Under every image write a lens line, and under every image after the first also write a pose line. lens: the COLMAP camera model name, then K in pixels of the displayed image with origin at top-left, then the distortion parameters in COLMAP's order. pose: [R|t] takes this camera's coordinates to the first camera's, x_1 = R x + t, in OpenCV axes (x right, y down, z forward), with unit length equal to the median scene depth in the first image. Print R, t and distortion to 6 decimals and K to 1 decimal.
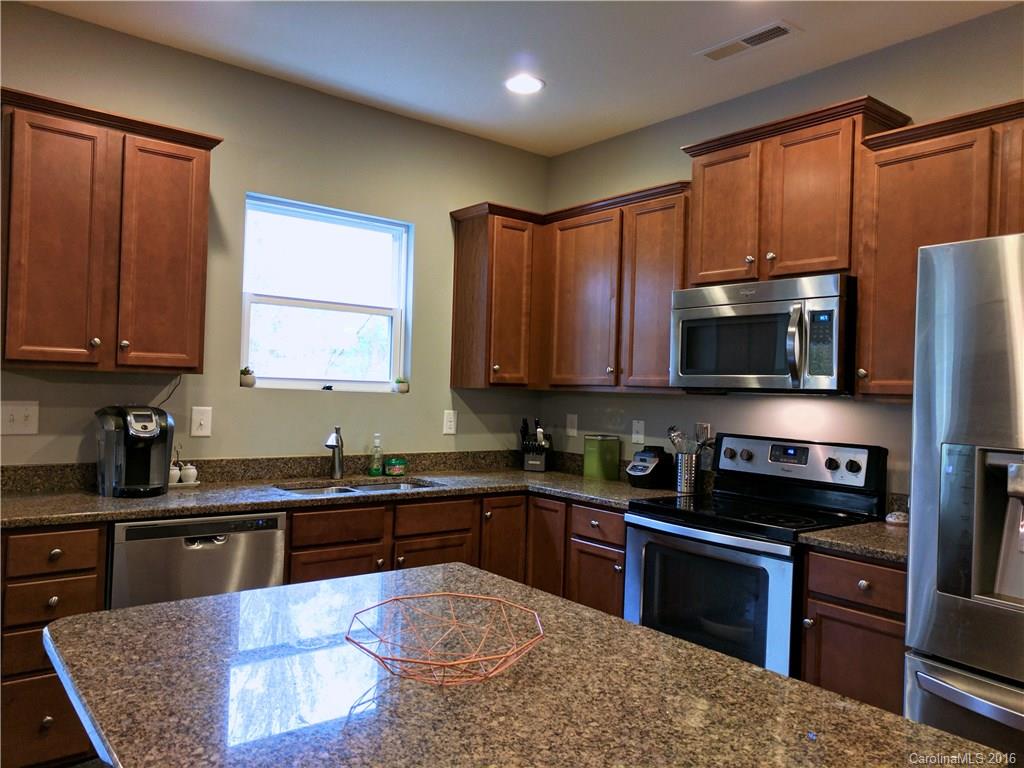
lens RADIAL K [[763.2, 0, 512.0], [0, 763.2, 384.0], [0, 0, 1]] dist [0.002604, 0.001456]
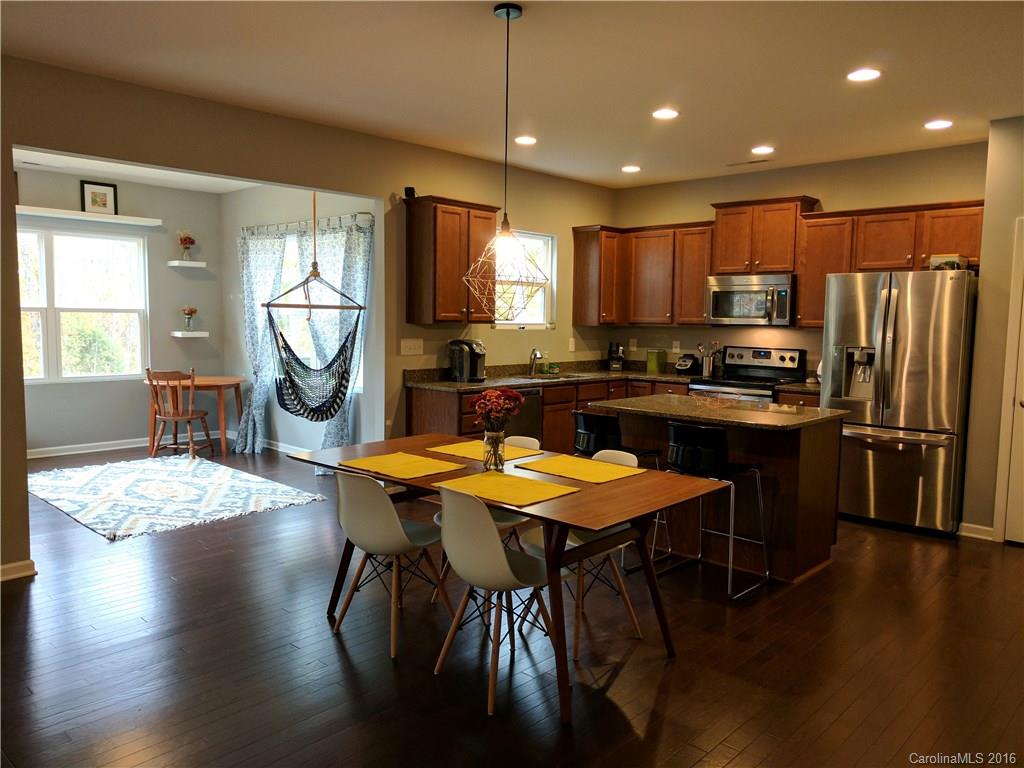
lens RADIAL K [[763.2, 0, 512.0], [0, 763.2, 384.0], [0, 0, 1]] dist [0.002604, 0.001456]
pose [[0.989905, -0.032632, 0.137924, -0.572058], [0.019125, 0.994988, 0.098149, -0.045258], [-0.140436, -0.094521, 0.985568, -0.925308]]
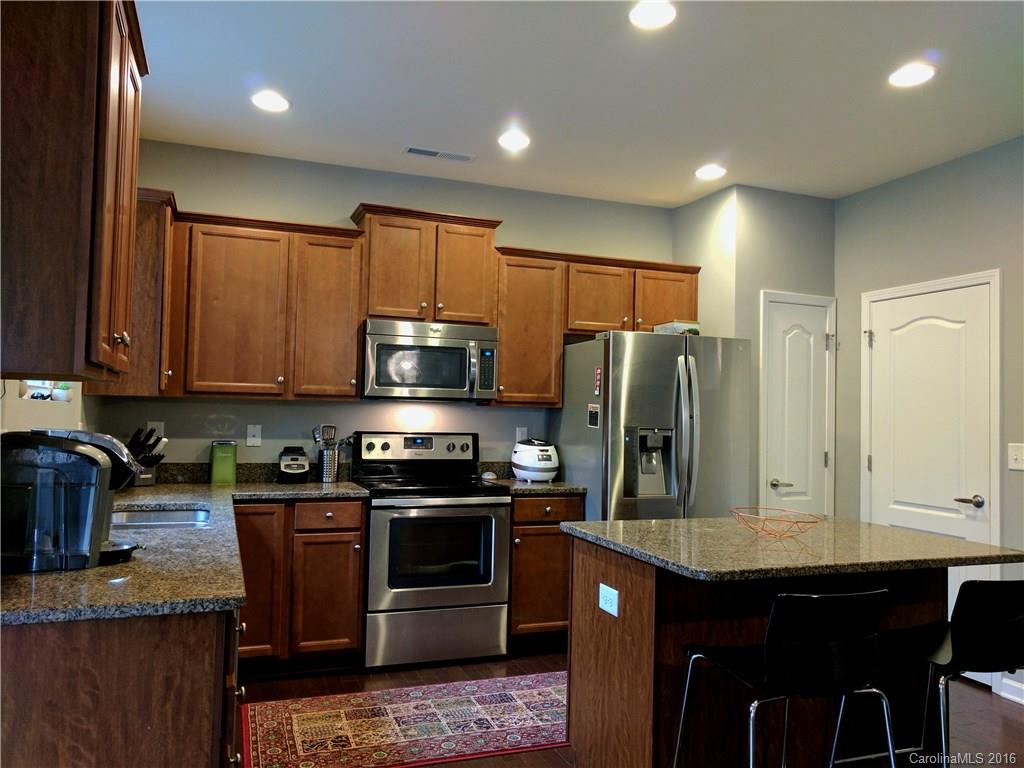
lens RADIAL K [[763.2, 0, 512.0], [0, 763.2, 384.0], [0, 0, 1]] dist [0.002604, 0.001456]
pose [[0.300337, 0.009625, 0.953784, -0.871052], [-0.018516, 0.999819, -0.004259, -0.014214], [-0.953653, -0.016381, 0.300461, 0.378649]]
